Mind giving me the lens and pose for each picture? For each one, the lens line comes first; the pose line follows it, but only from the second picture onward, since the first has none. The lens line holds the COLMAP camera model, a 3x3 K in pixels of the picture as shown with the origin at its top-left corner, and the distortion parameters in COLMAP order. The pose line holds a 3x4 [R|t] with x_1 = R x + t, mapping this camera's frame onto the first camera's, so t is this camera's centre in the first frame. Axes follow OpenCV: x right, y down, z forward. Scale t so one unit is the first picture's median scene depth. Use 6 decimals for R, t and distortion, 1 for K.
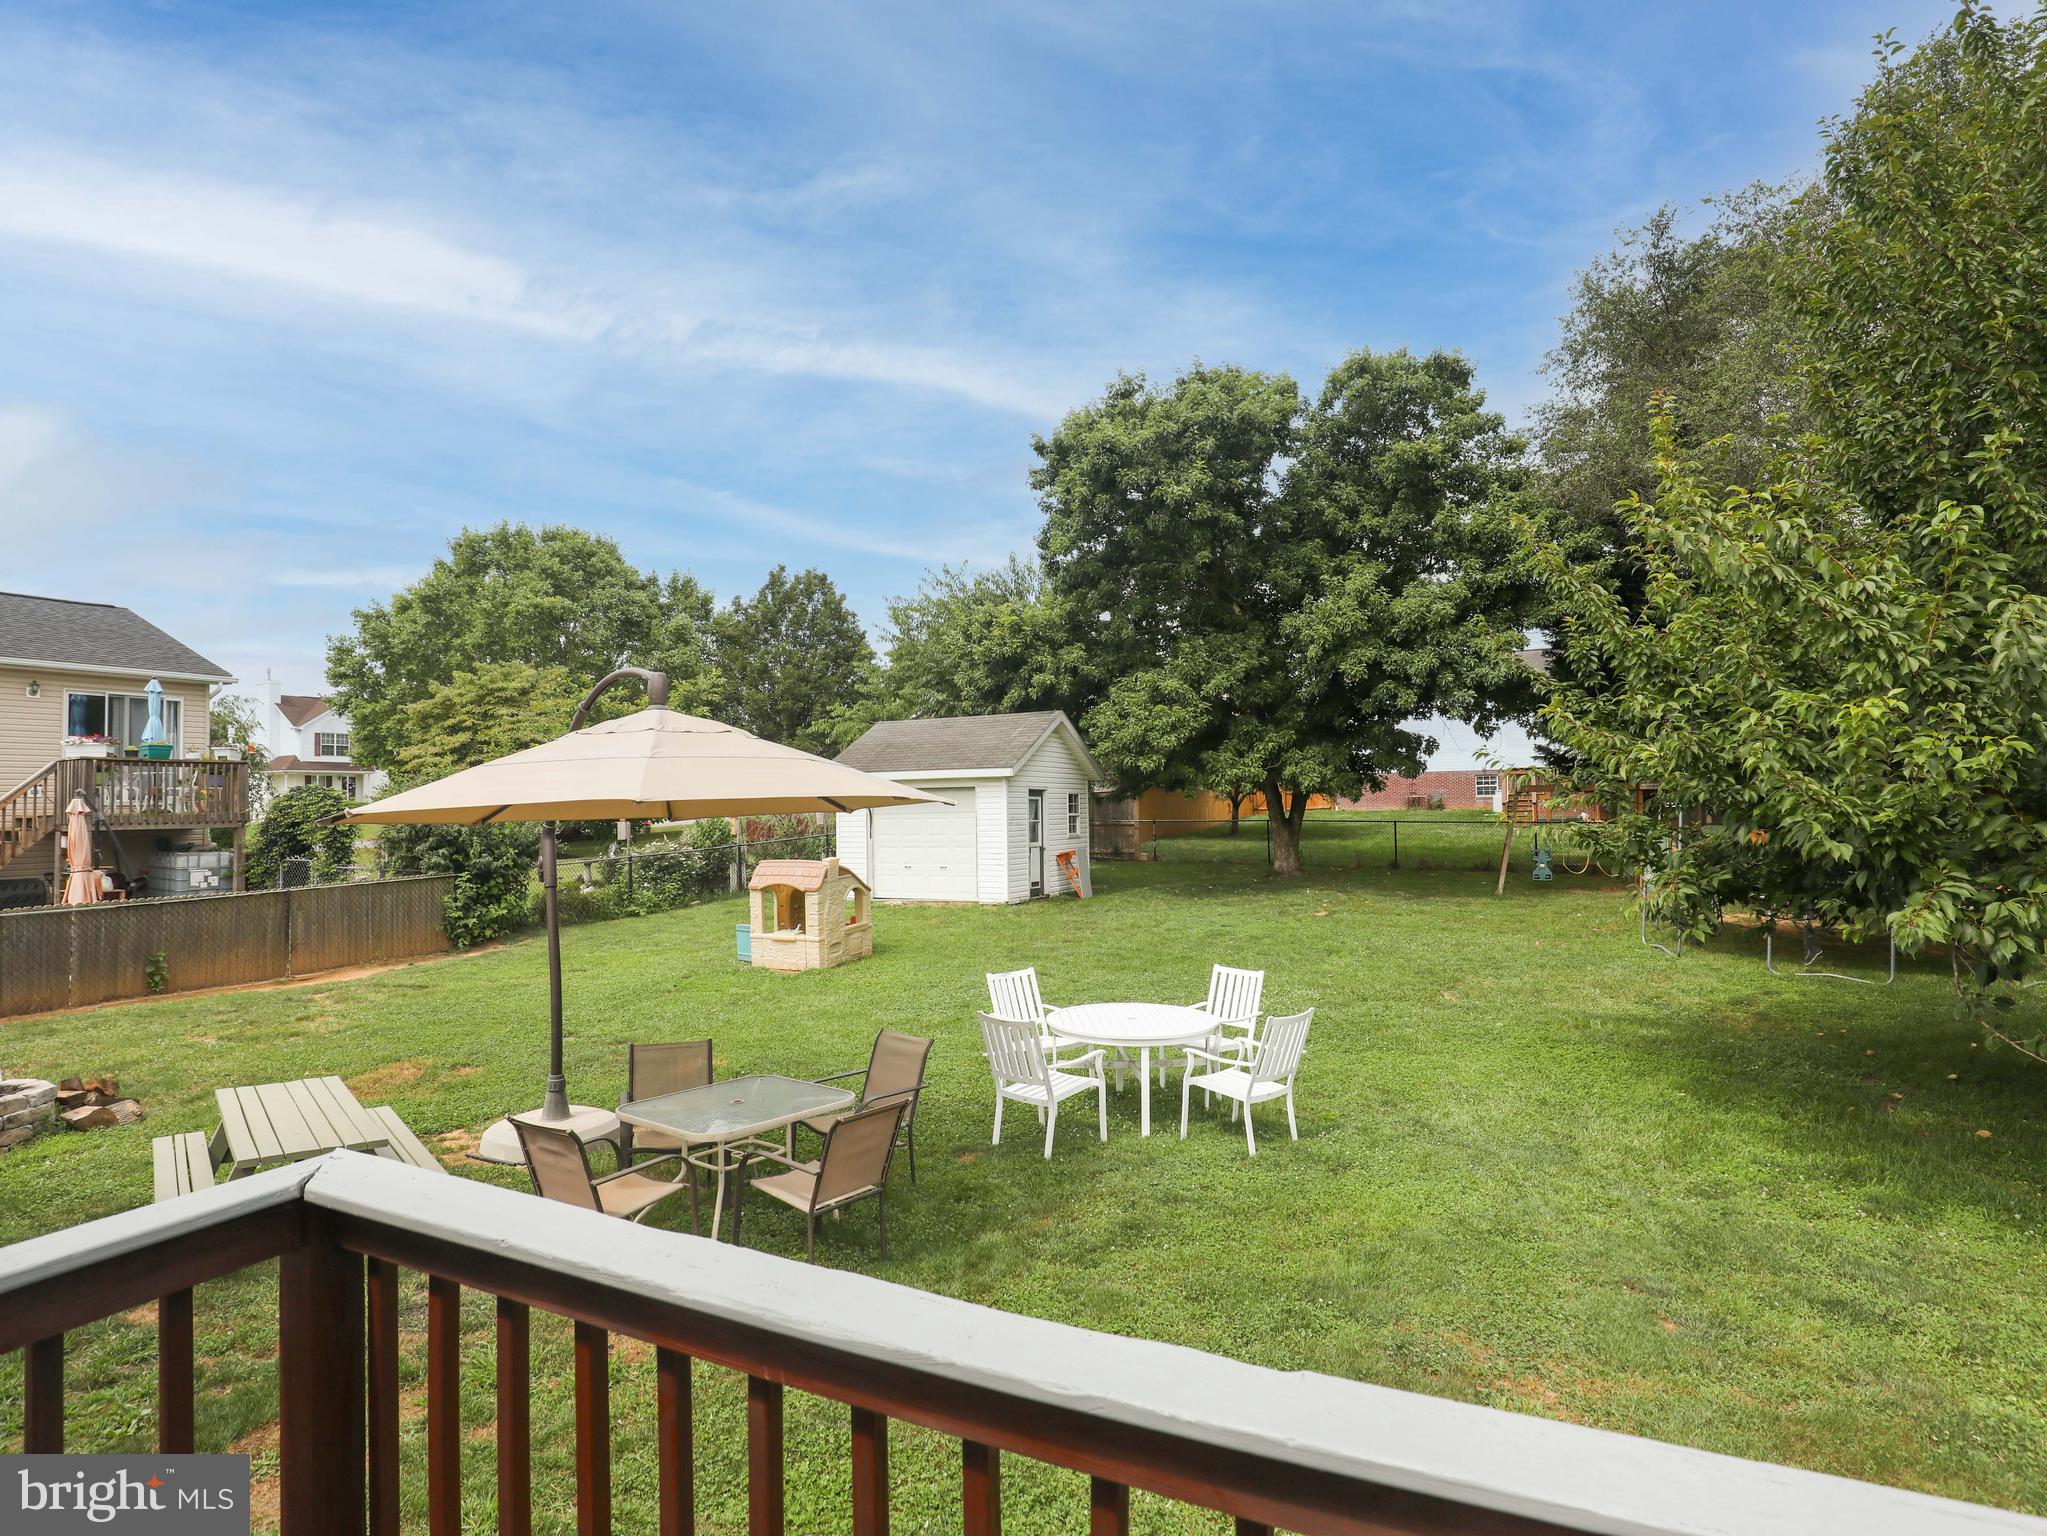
lens RADIAL K [[1073.1, 0, 1055.3], [0, 1073.1, 771.7], [0, 0, 1]] dist [-0.037550, -0.000248]
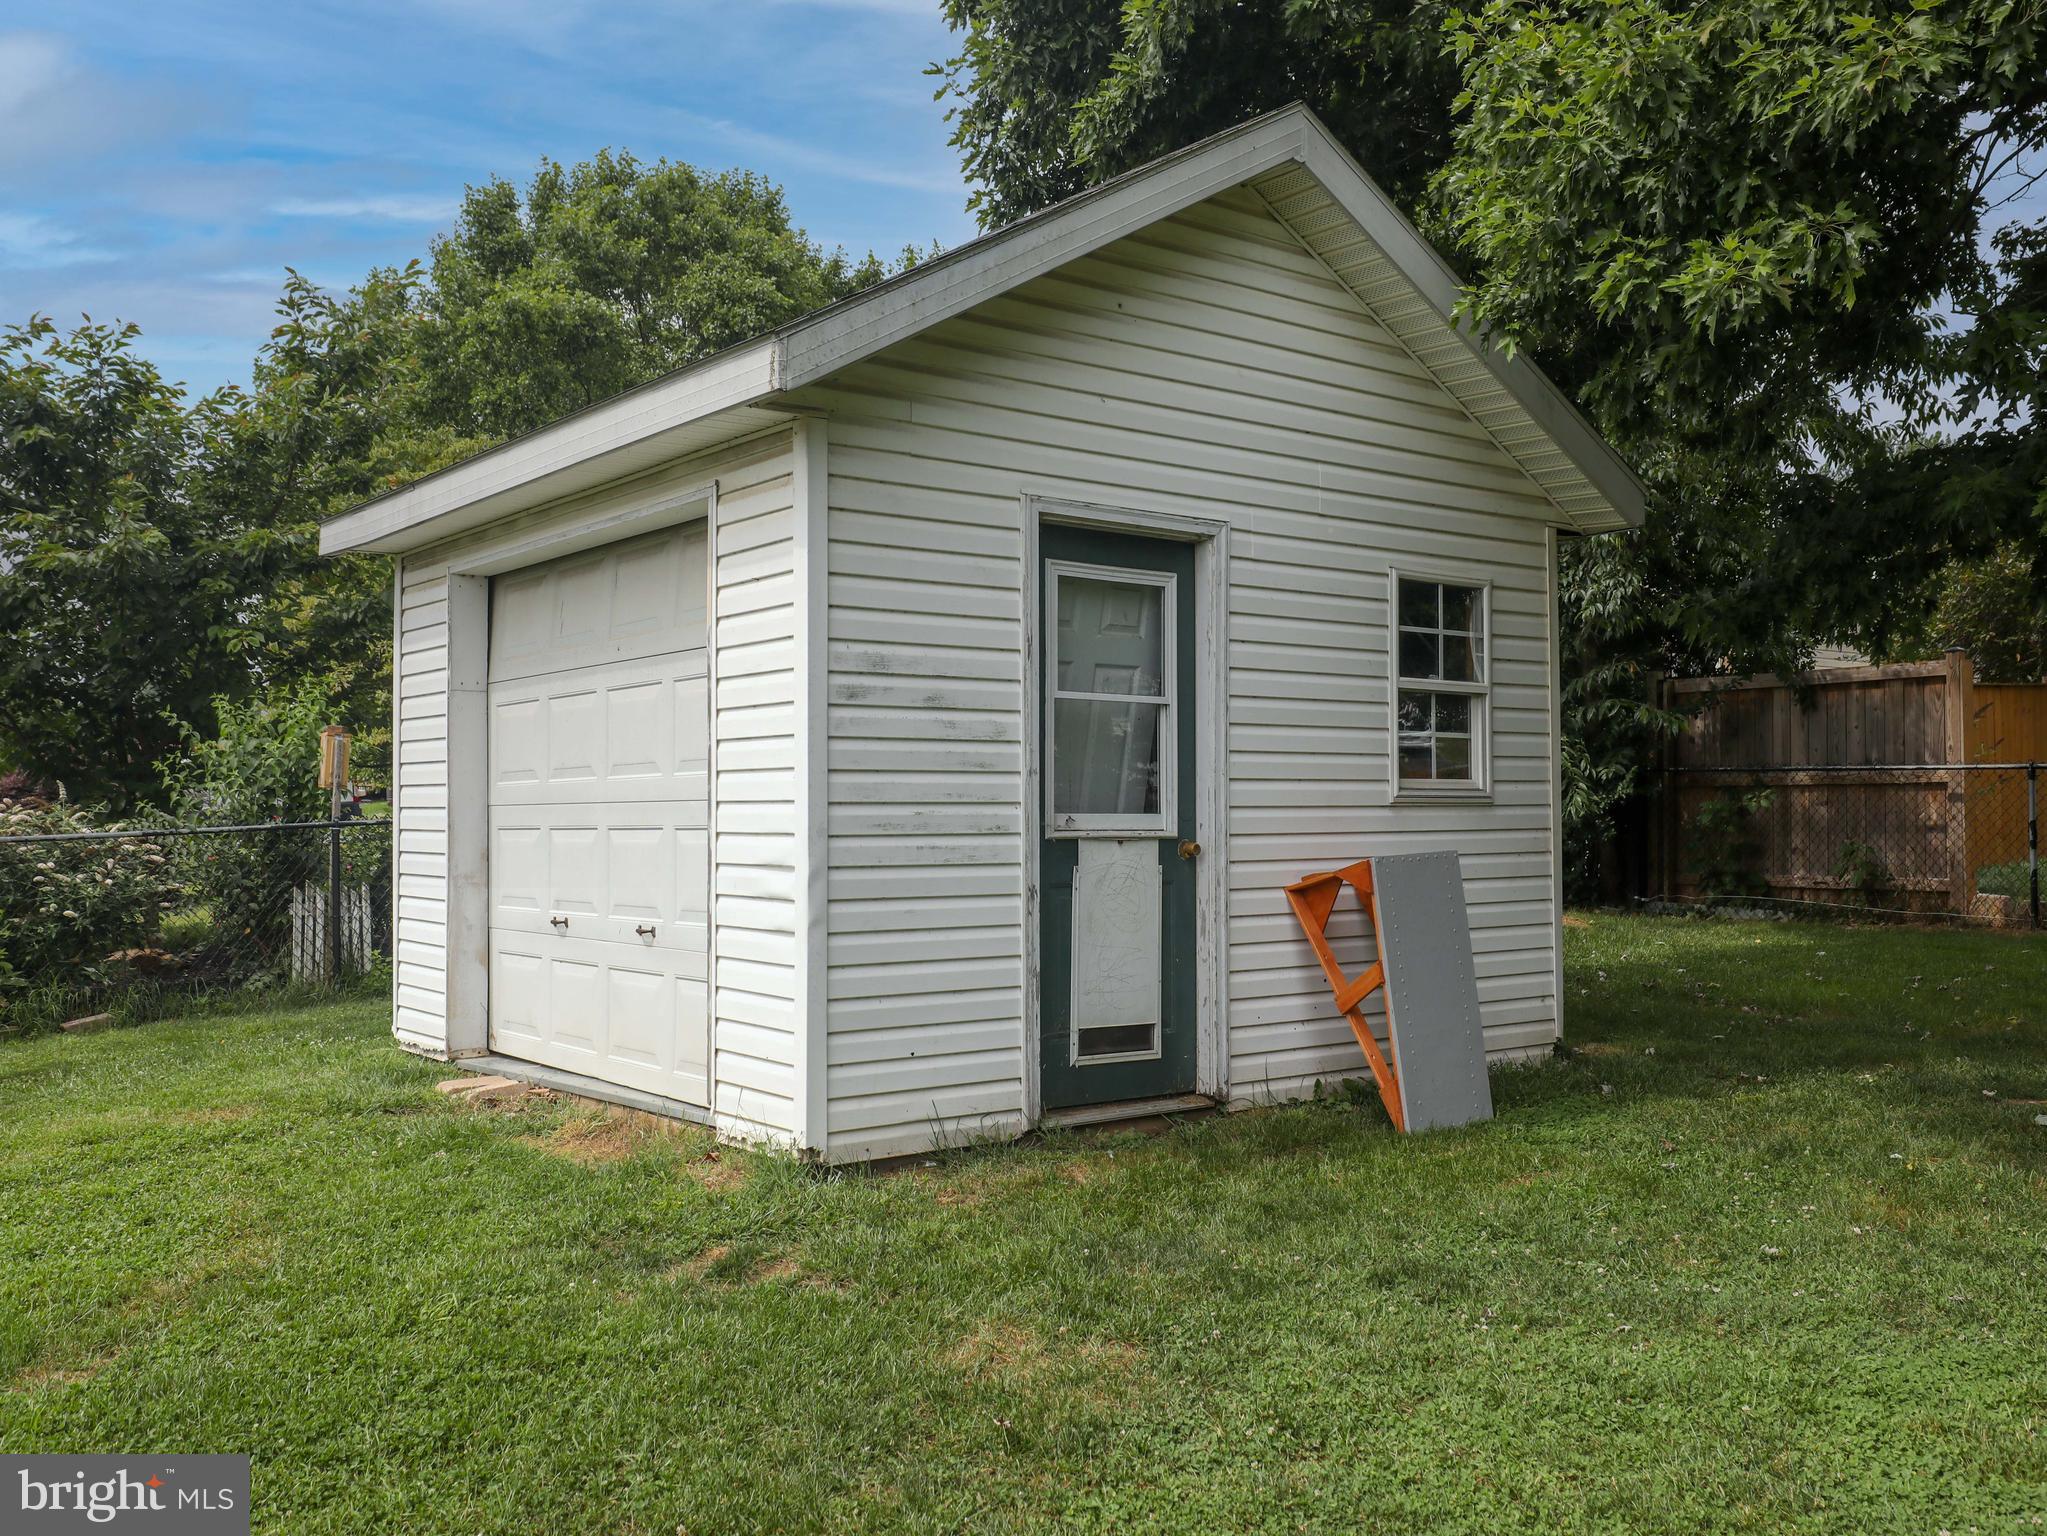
lens RADIAL K [[1779.6, 0, 1023.5], [0, 1779.6, 768.0], [0, 0, 1]] dist [0.051493, -0.001079]
pose [[0.888818, -0.000516, -0.458260, 0.103925], [0.006940, 0.999900, 0.012335, 0.052131], [0.458208, -0.014144, 0.888733, 0.692709]]
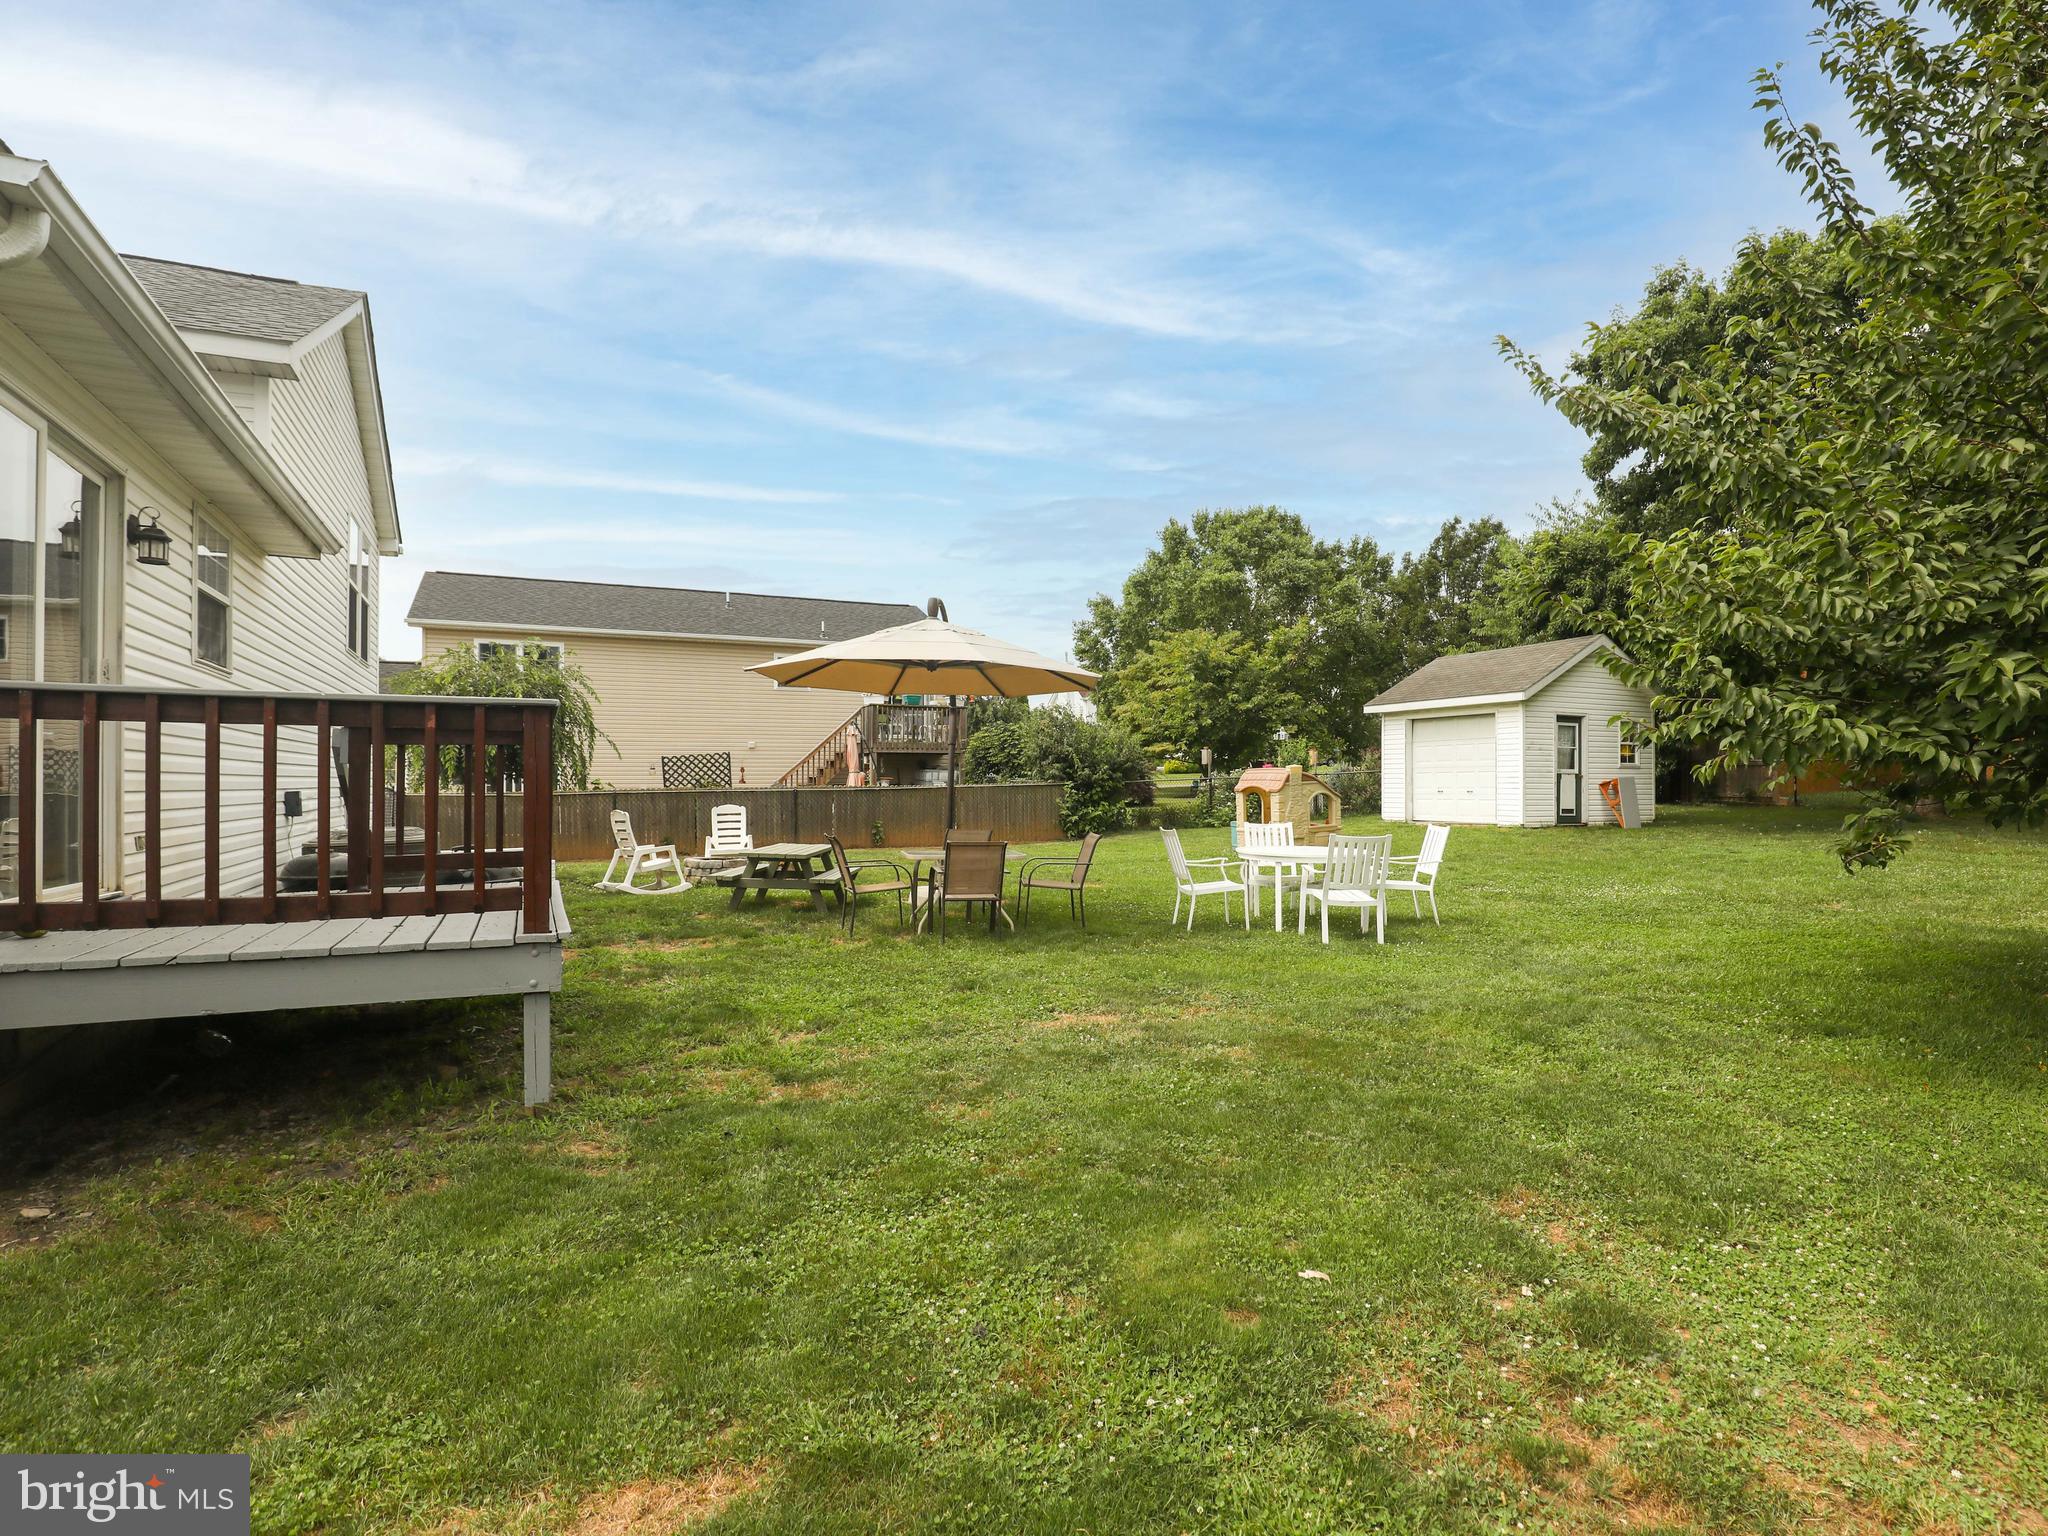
lens RADIAL K [[1073.6, 0, 1055.8], [0, 1073.6, 771.7], [0, 0, 1]] dist [-0.037550, -0.000248]
pose [[0.778331, 0.009288, -0.627786, 0.220719], [0.010475, 0.999559, 0.027775, 0.034719], [0.627767, -0.028194, 0.777890, -0.055192]]
